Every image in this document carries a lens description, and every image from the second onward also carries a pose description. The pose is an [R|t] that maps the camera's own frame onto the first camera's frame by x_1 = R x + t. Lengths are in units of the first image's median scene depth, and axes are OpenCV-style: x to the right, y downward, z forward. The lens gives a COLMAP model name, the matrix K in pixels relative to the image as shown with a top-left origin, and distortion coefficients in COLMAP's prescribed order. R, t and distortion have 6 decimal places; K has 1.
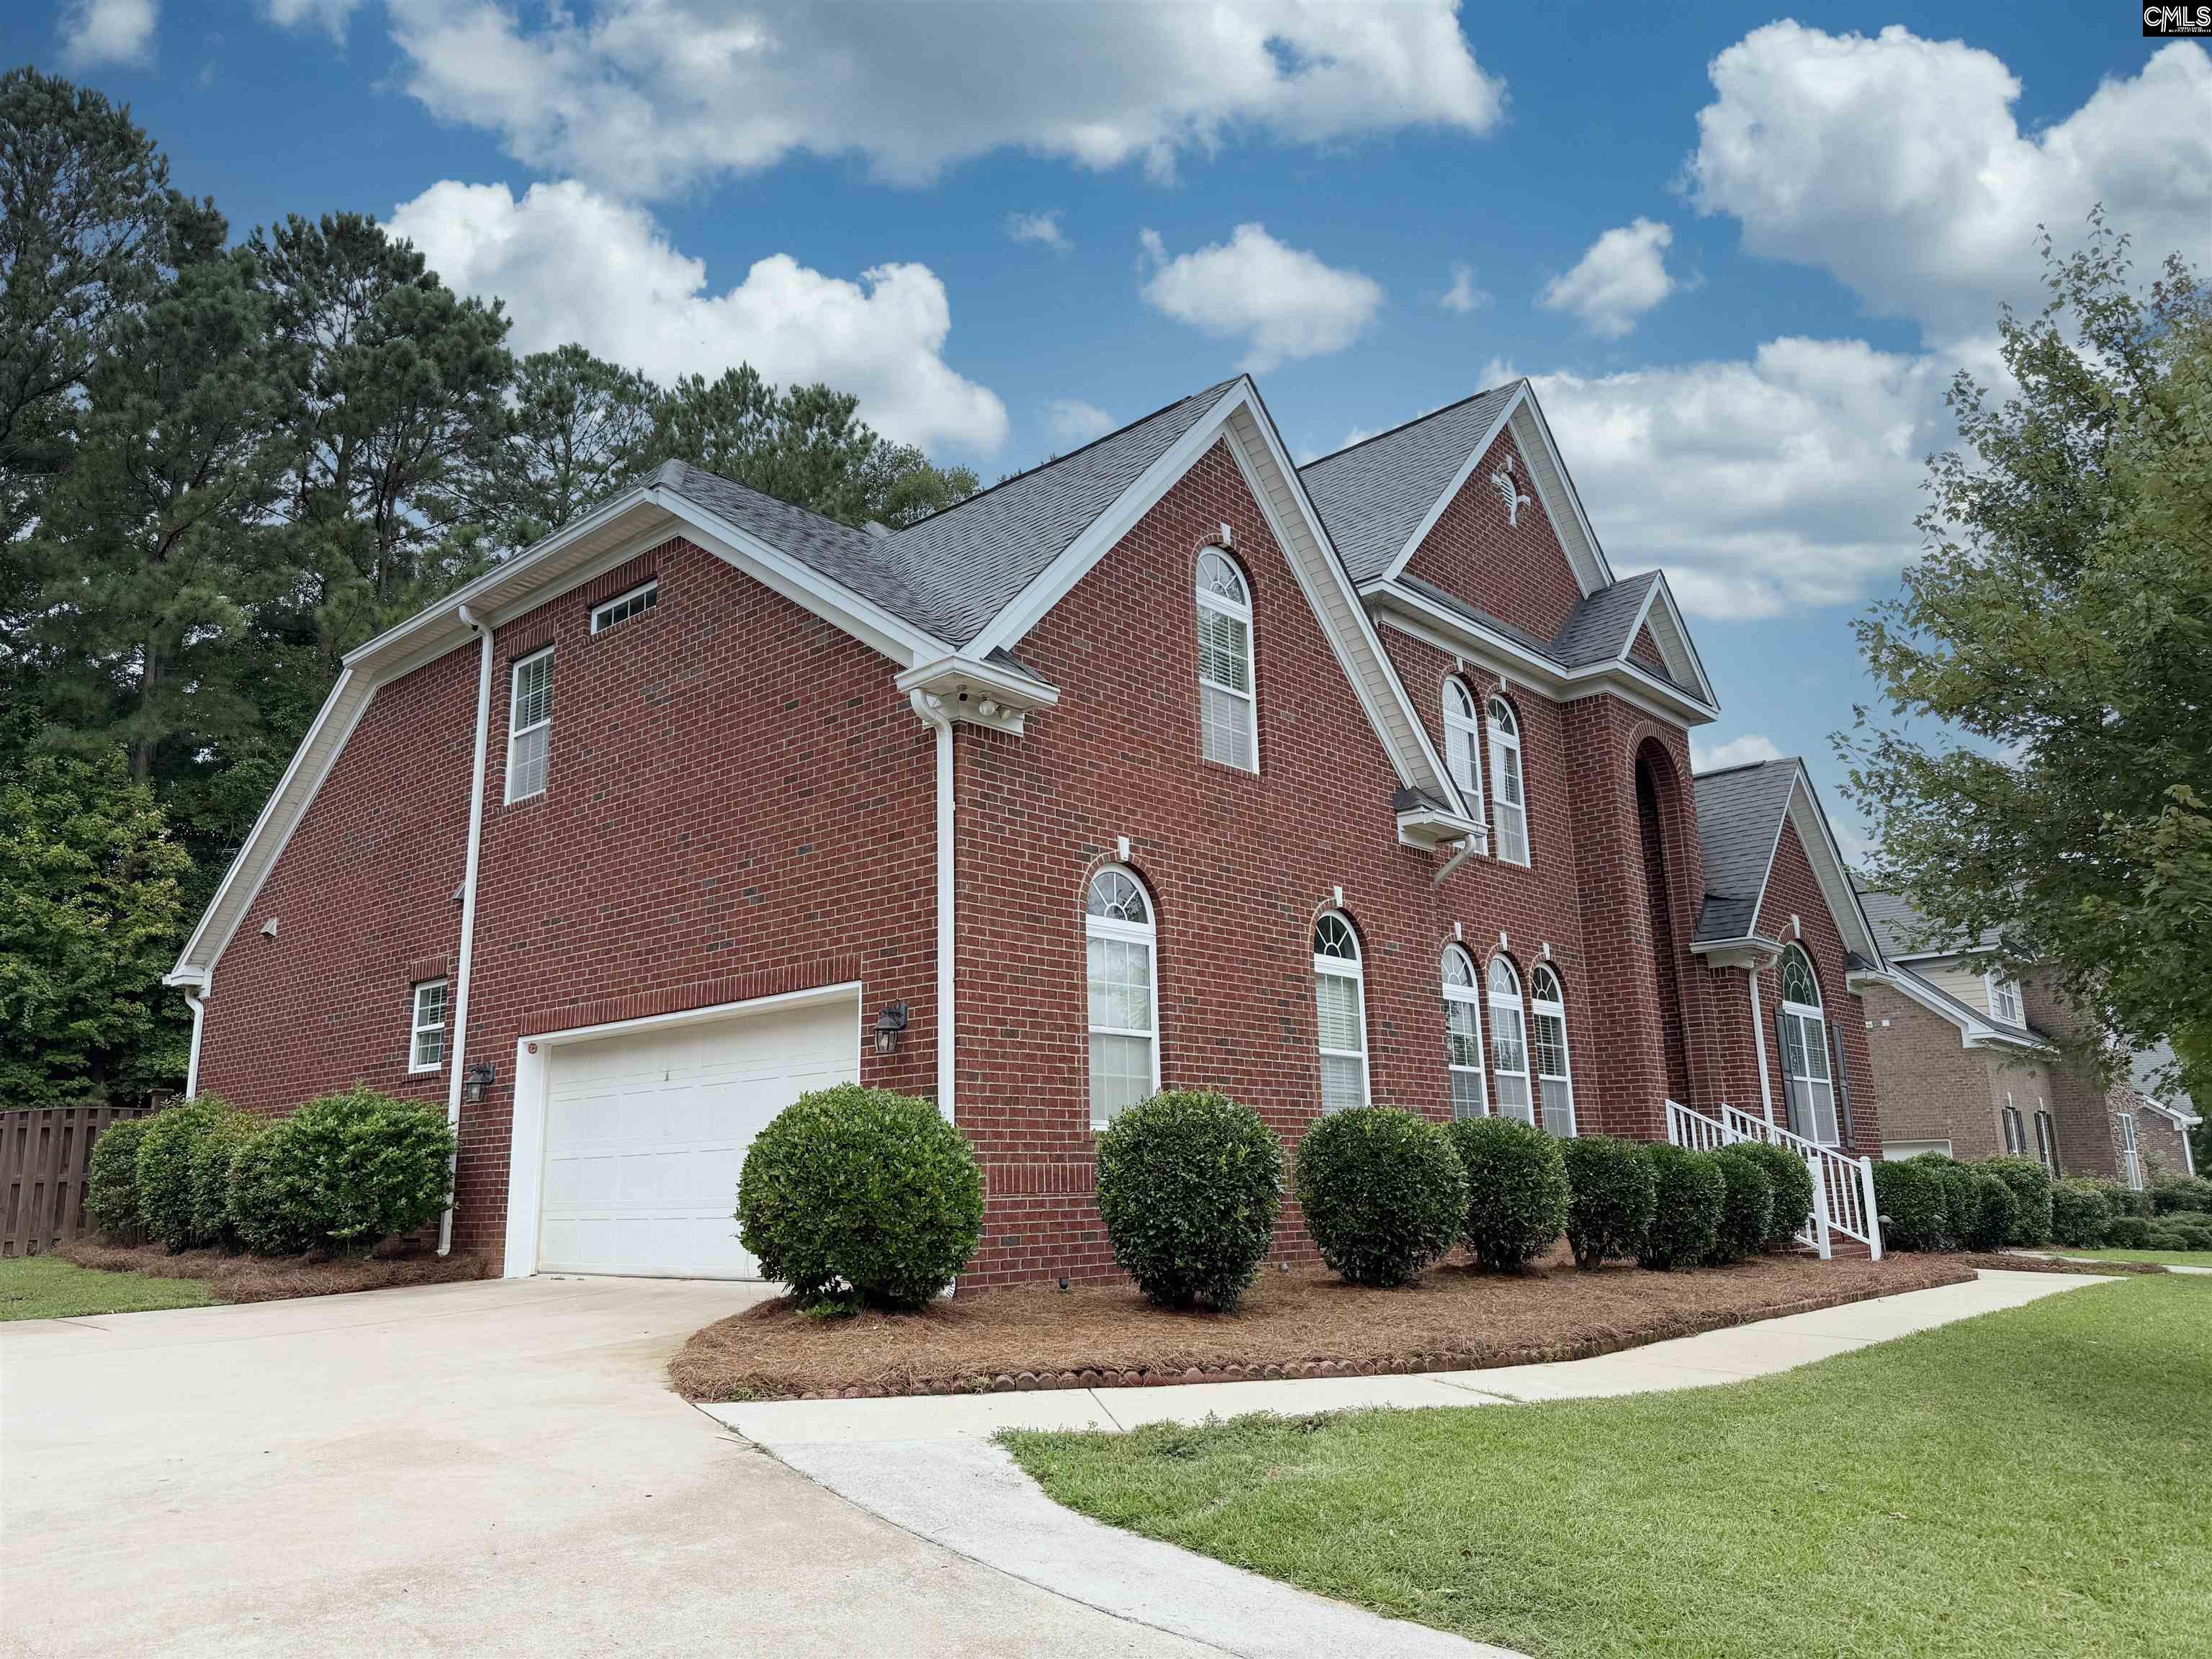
lens RADIAL K [[1572.8, 0, 1105.4], [0, 1572.8, 839.3], [0, 0, 1]] dist [0.141385, -0.217001]
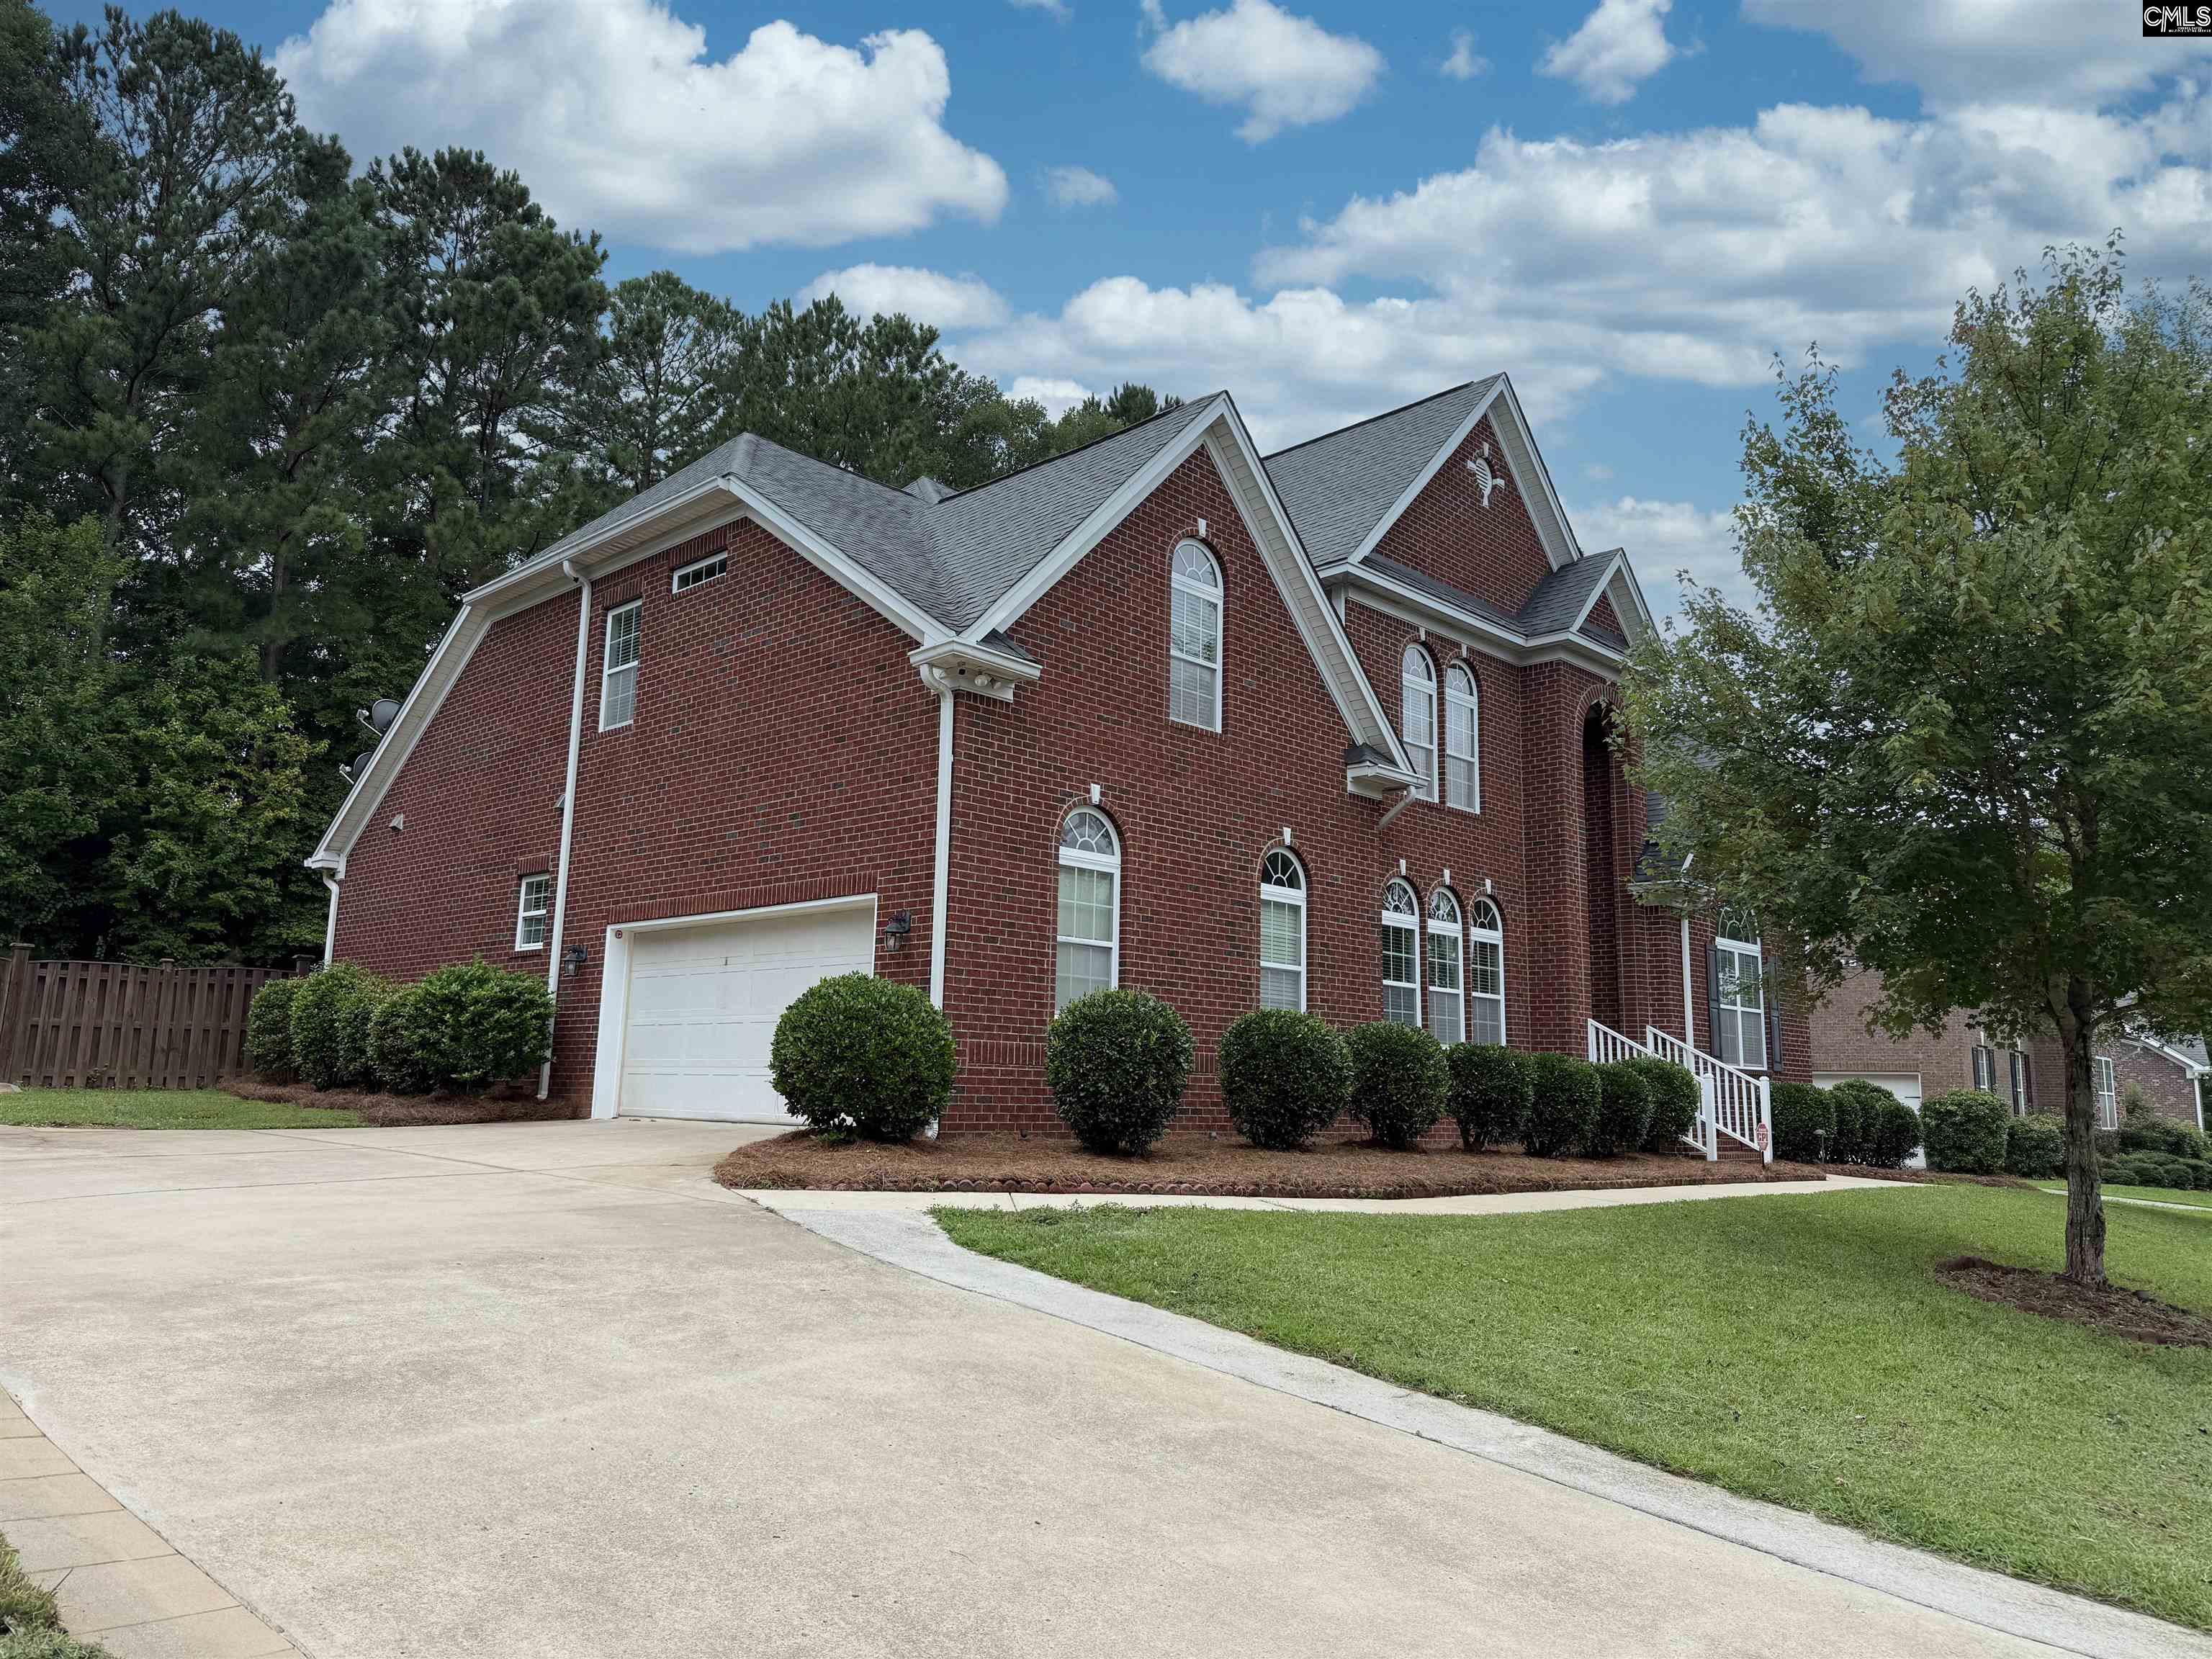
lens RADIAL K [[1573.7, 0, 1106.0], [0, 1573.7, 829.5], [0, 0, 1]] dist [0.169935, -0.292299]
pose [[0.998264, 0.038326, -0.044718, 0.063022], [-0.035943, 0.997951, 0.052938, -0.026304], [0.046655, -0.051239, 0.997596, -0.189126]]
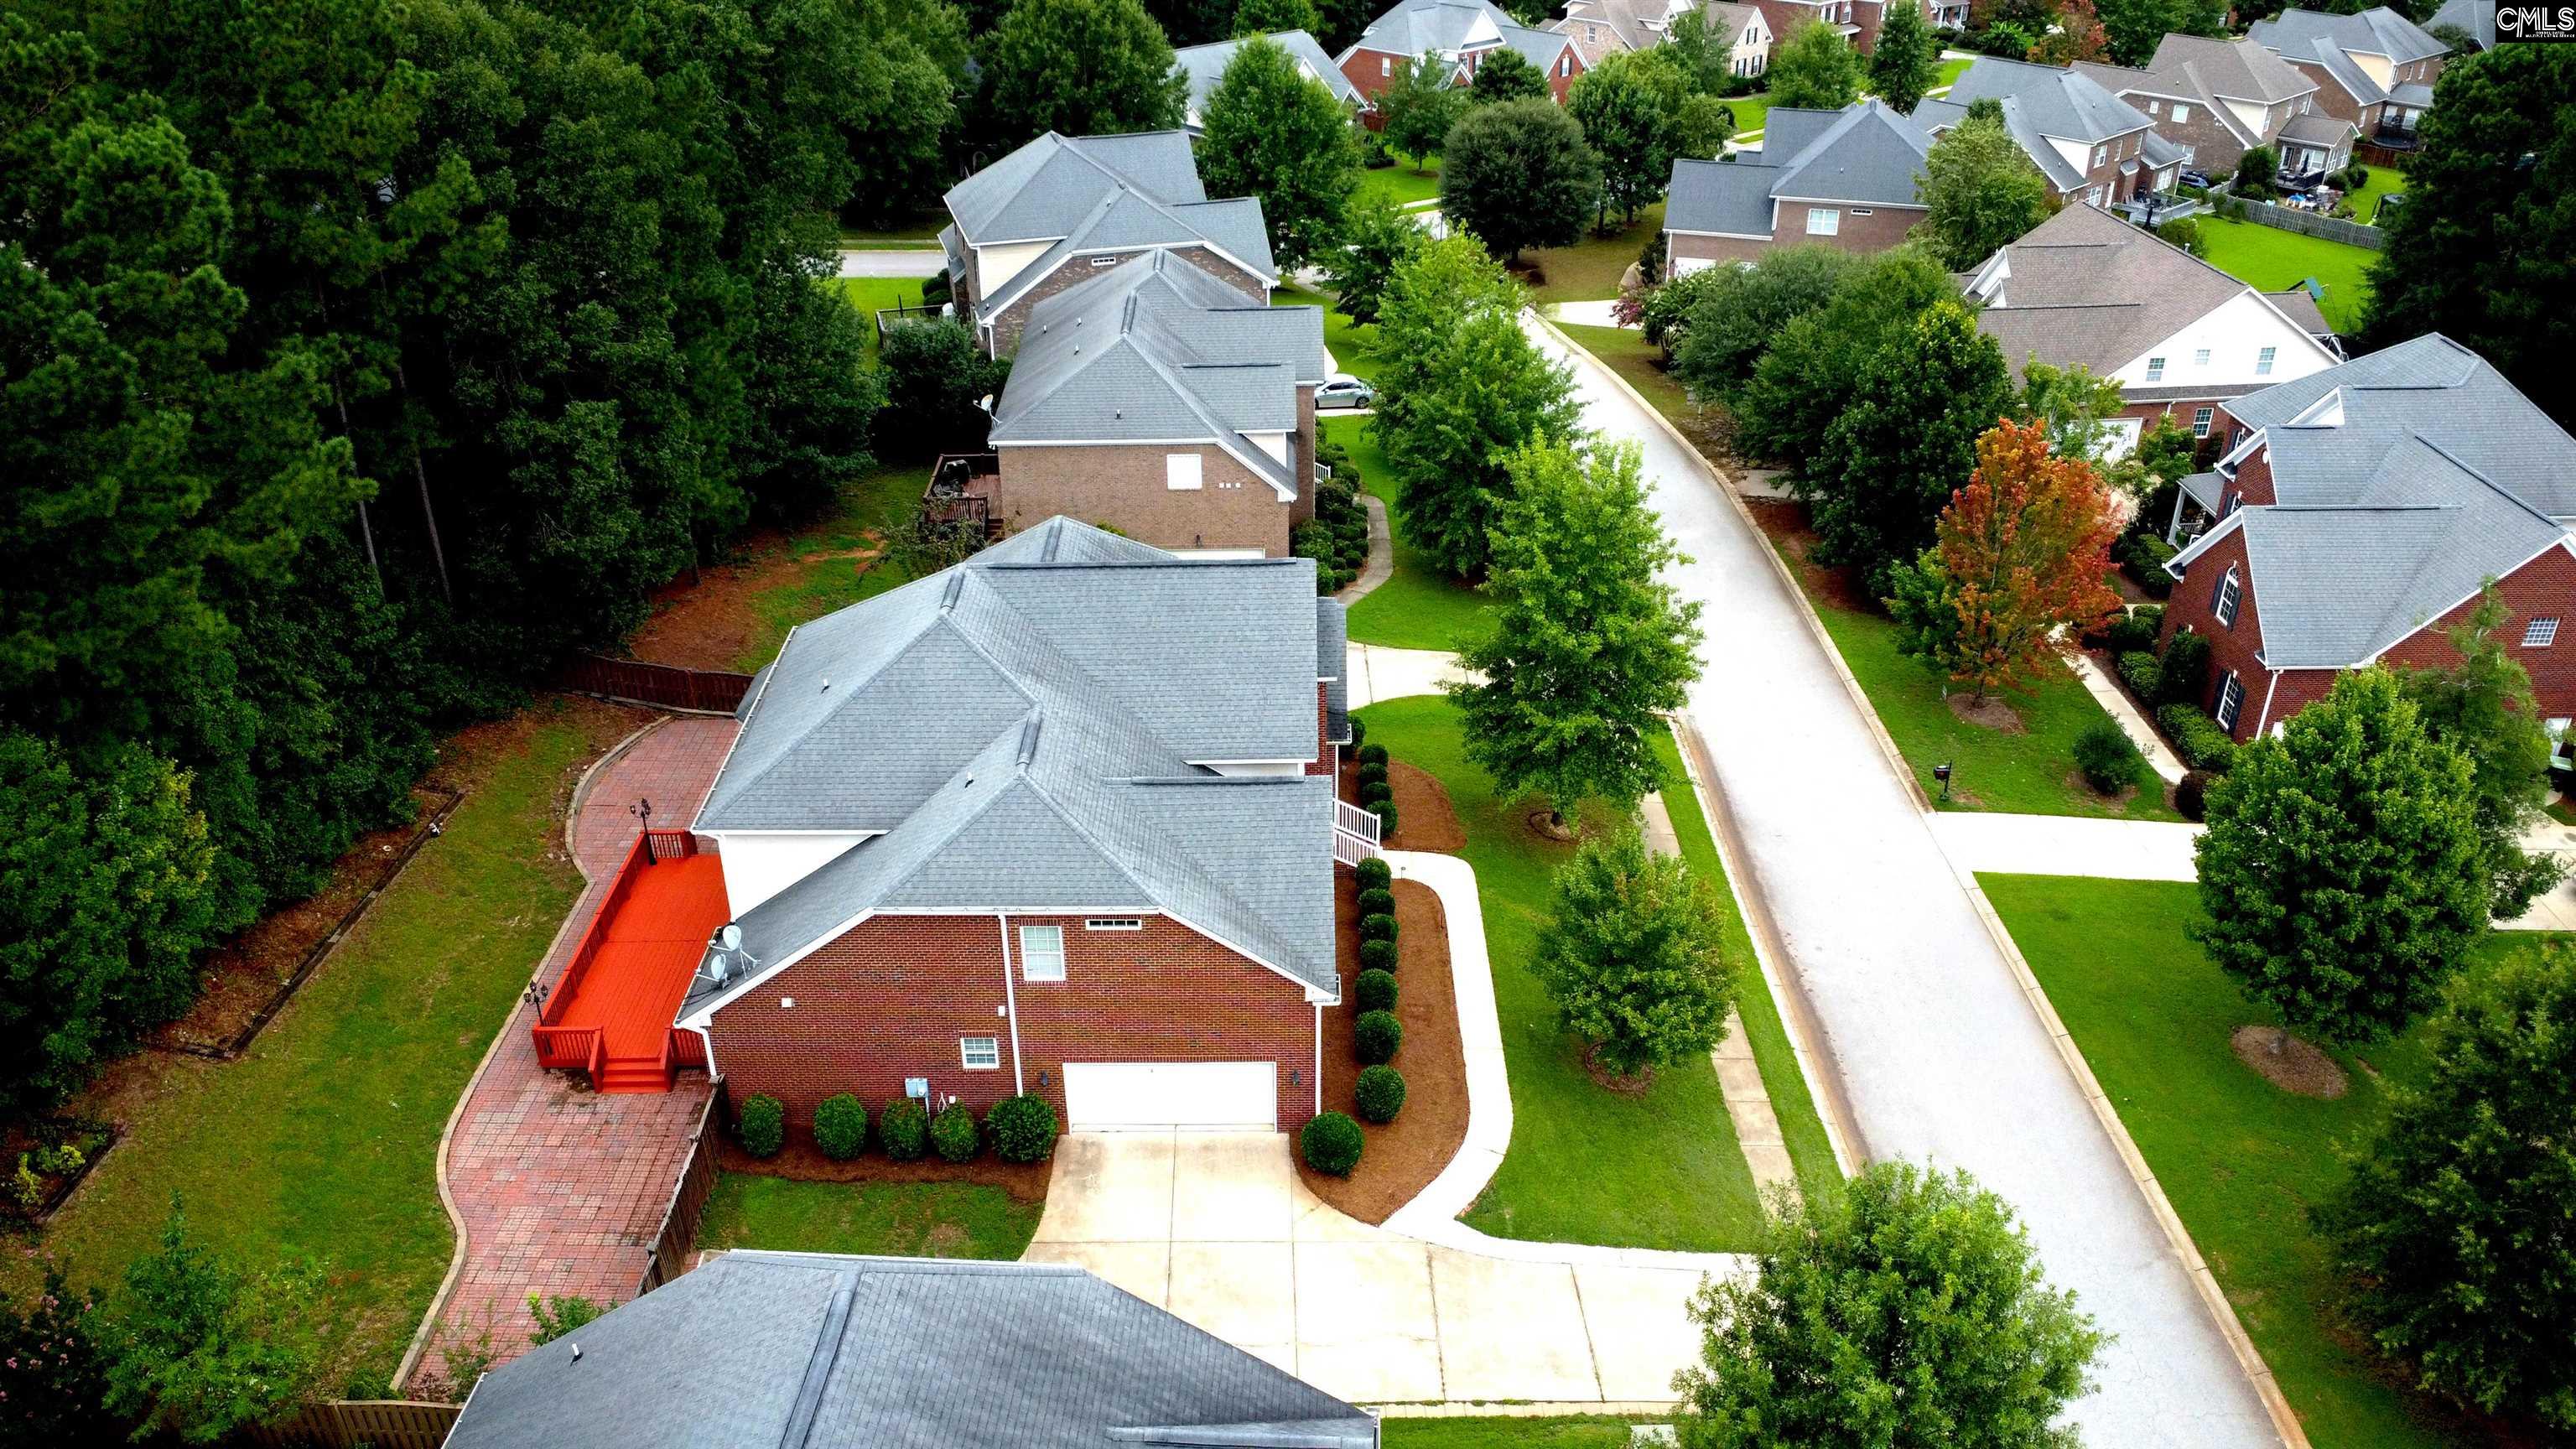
lens RADIAL K [[1849.7, 0, 1288.0], [0, 1849.7, 724.5], [0, 0, 1]] dist [-0.027168, -0.004309]
pose [[0.741406, -0.313985, 0.593069, -1.608064], [-0.144480, 0.788369, 0.597997, -2.014955], [-0.655319, -0.529045, 0.539136, -0.486449]]
